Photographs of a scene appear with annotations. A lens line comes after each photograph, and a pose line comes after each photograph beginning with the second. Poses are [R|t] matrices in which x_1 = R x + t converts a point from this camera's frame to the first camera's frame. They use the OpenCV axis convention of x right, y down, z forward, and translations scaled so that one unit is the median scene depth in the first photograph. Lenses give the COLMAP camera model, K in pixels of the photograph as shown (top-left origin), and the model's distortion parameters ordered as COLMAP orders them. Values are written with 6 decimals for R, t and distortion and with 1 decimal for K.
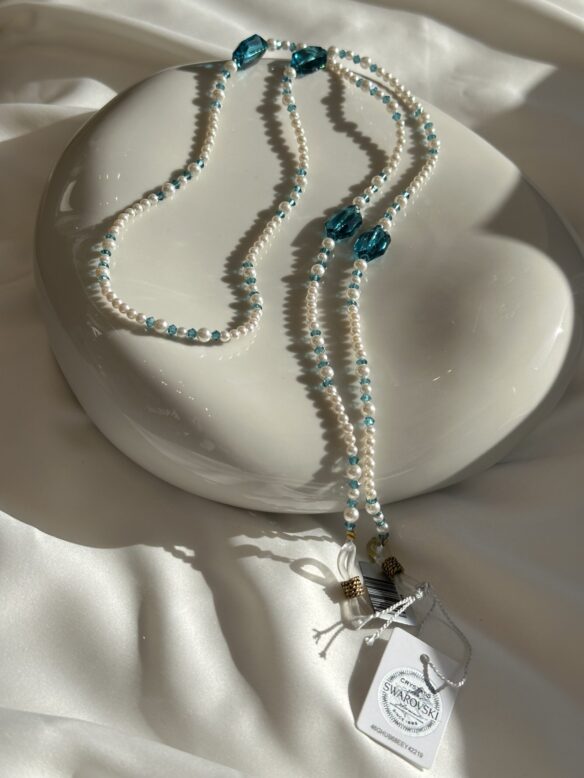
lens RADIAL K [[1161.2, 0, 292.0], [0, 1161.2, 389.0], [0, 0, 1]] dist [0.123819, -0.036861]
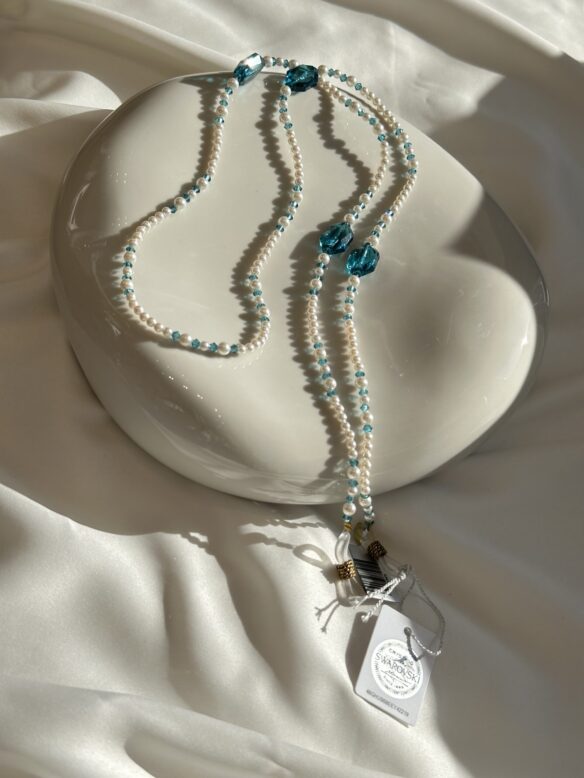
lens RADIAL K [[1161.2, 0, 292.0], [0, 1161.2, 389.0], [0, 0, 1]] dist [0.123819, -0.036861]
pose [[0.991087, 0.019467, 0.131788, -0.149590], [-0.032013, 0.995080, 0.093762, -0.108995], [-0.129315, -0.097146, 0.986834, -0.107926]]
